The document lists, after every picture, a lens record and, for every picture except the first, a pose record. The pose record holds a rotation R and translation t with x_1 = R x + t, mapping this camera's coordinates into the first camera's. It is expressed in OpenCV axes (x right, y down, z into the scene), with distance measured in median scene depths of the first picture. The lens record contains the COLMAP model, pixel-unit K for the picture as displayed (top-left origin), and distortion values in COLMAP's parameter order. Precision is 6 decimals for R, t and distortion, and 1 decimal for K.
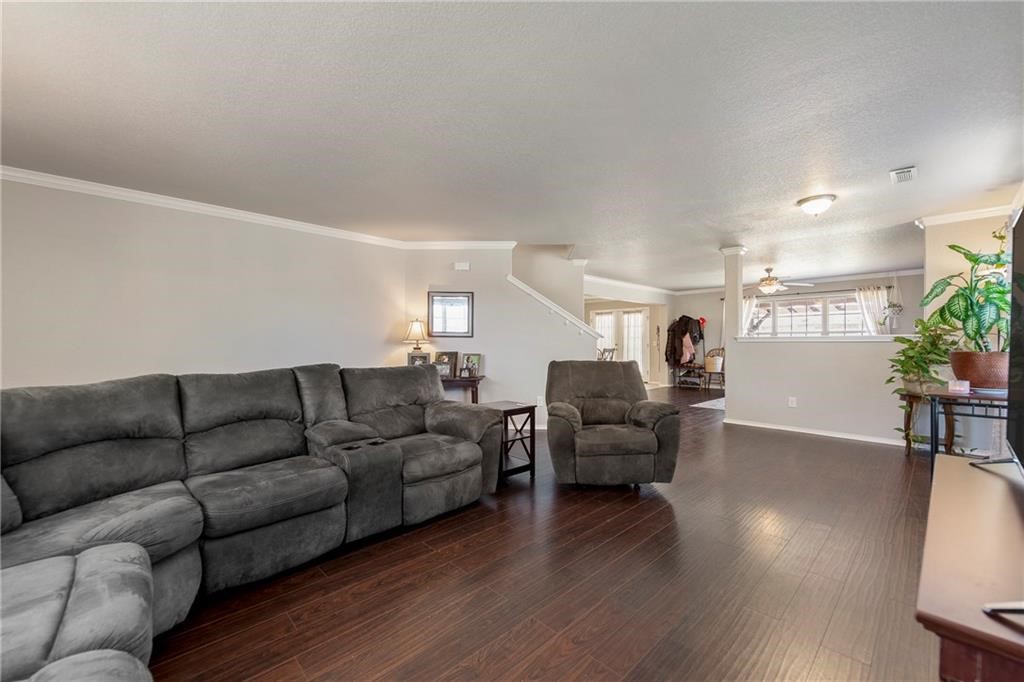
lens RADIAL K [[414.2, 0, 512.0], [0, 414.2, 341.0], [0, 0, 1]] dist [0.000733, 0.000029]
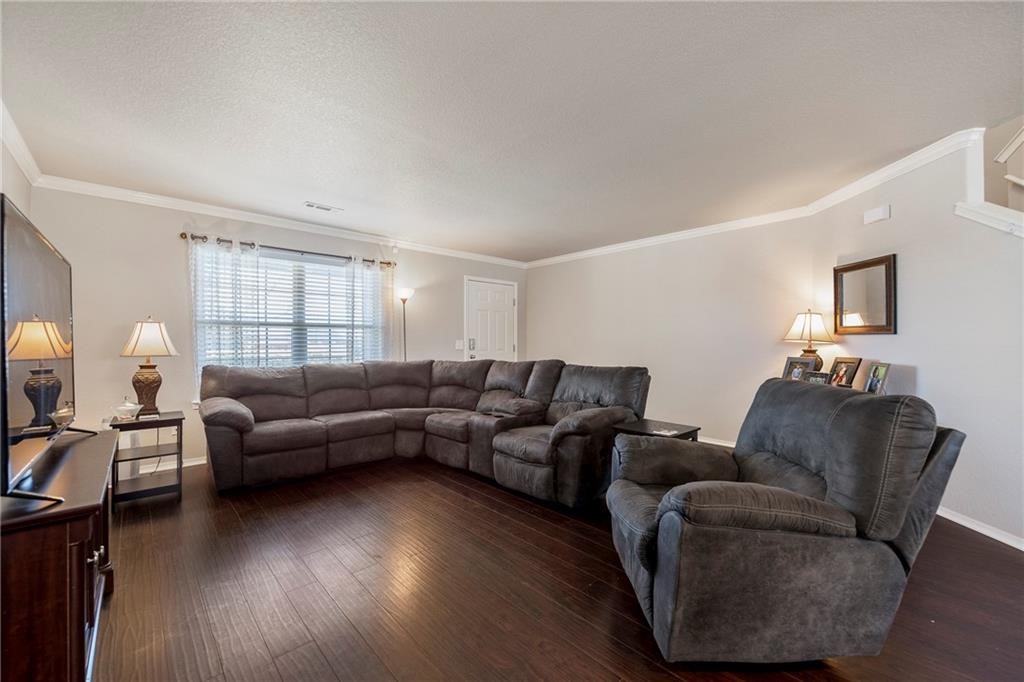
lens RADIAL K [[414.2, 0, 512.0], [0, 414.2, 341.0], [0, 0, 1]] dist [0.000733, 0.000029]
pose [[-0.037499, -0.003505, -0.999291, 1.065782], [0.007824, 0.999962, -0.003801, -0.003061], [0.999266, -0.007961, -0.037470, 1.095450]]
